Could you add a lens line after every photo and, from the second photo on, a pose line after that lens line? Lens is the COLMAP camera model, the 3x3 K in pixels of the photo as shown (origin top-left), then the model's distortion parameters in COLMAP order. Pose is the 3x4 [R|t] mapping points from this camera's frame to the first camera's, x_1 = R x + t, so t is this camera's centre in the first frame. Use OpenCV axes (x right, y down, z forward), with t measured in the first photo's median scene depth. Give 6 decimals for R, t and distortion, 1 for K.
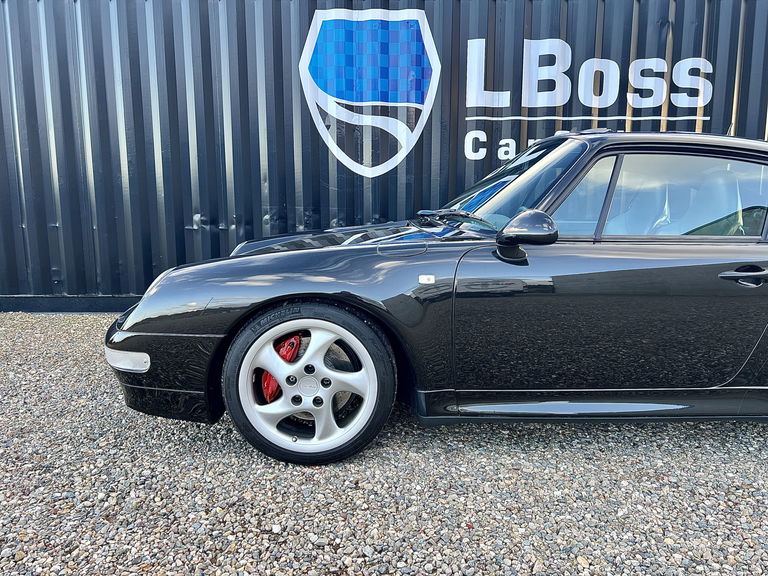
lens RADIAL K [[586.7, 0, 380.8], [0, 586.7, 292.5], [0, 0, 1]] dist [0.059200, -0.070665]
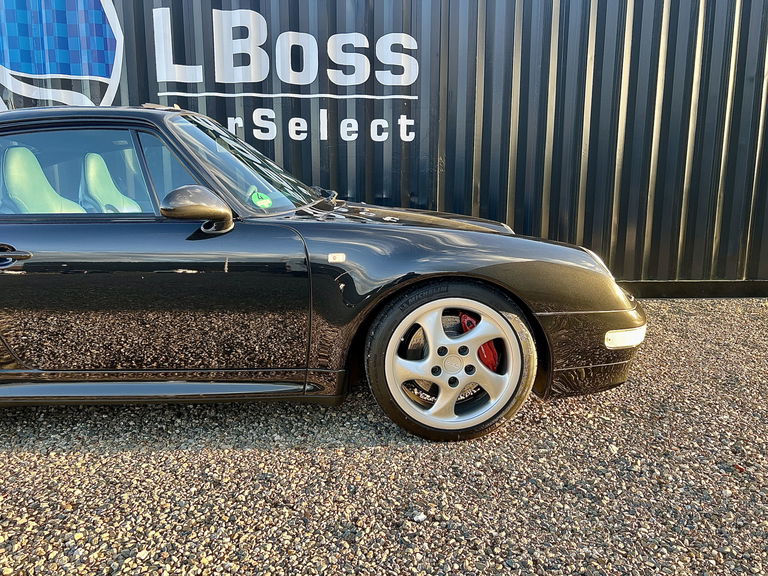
lens RADIAL K [[586.7, 0, 378.7], [0, 586.7, 283.2], [0, 0, 1]] dist [0.059200, -0.070665]
pose [[0.999233, -0.005090, 0.038831, 0.664861], [0.004768, 0.999954, 0.008380, -0.003917], [-0.038872, -0.008188, 0.999211, 0.074691]]
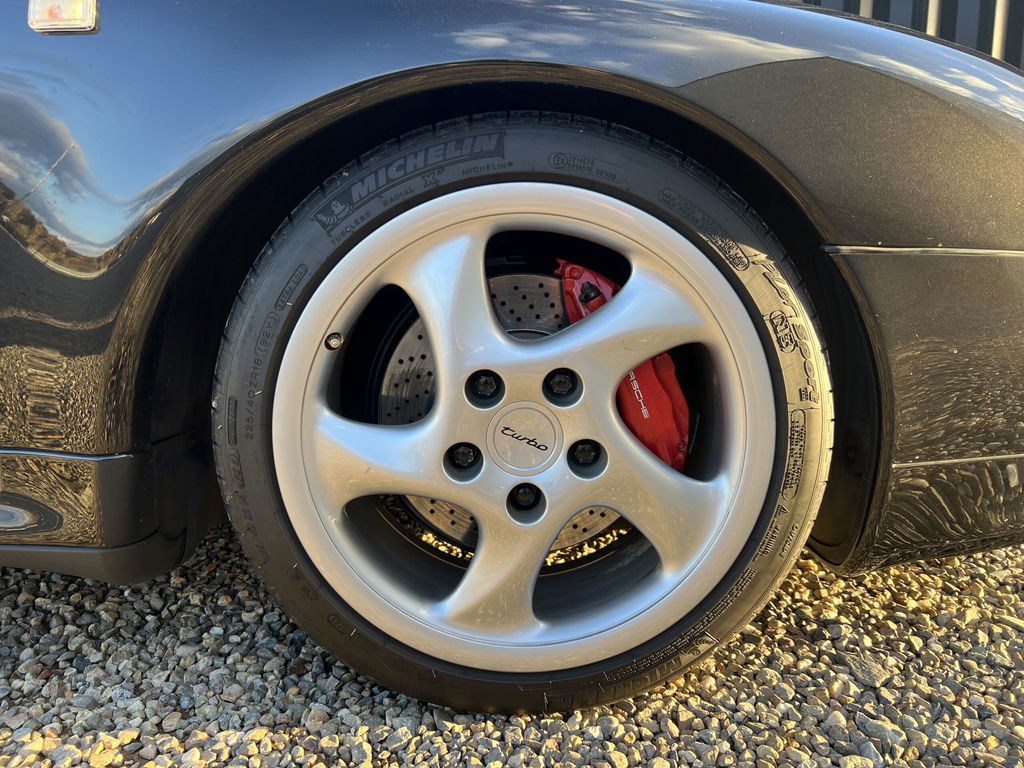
lens RADIAL K [[782.3, 0, 519.6], [0, 782.3, 385.1], [0, 0, 1]] dist [0.059200, -0.070665]
pose [[0.999730, 0.006957, 0.022166, 0.768085], [-0.007213, 0.999908, 0.011485, 0.075571], [-0.022084, -0.011642, 0.999688, 0.497898]]
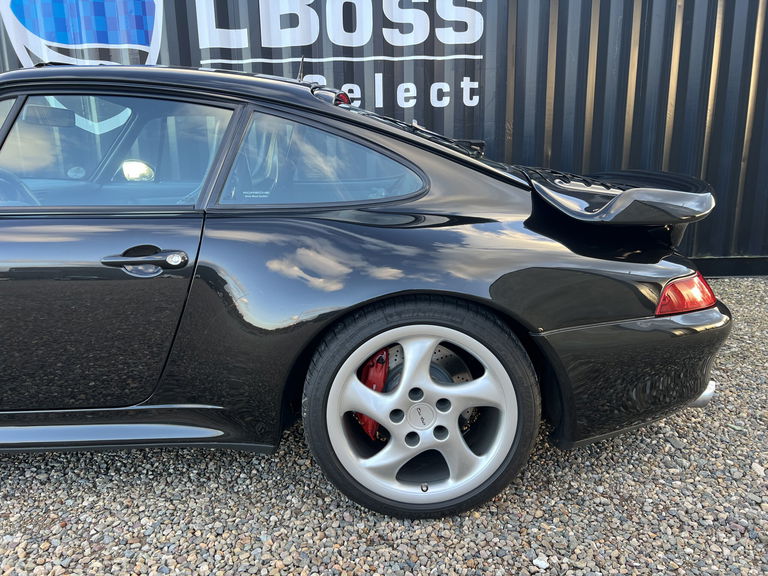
lens RADIAL K [[586.7, 0, 378.9], [0, 586.7, 288.3], [0, 0, 1]] dist [0.059200, -0.070665]
pose [[0.999725, -0.016413, -0.016726, 0.605561], [0.017479, 0.997687, 0.065694, -0.024775], [0.015609, -0.065969, 0.997700, 0.173380]]
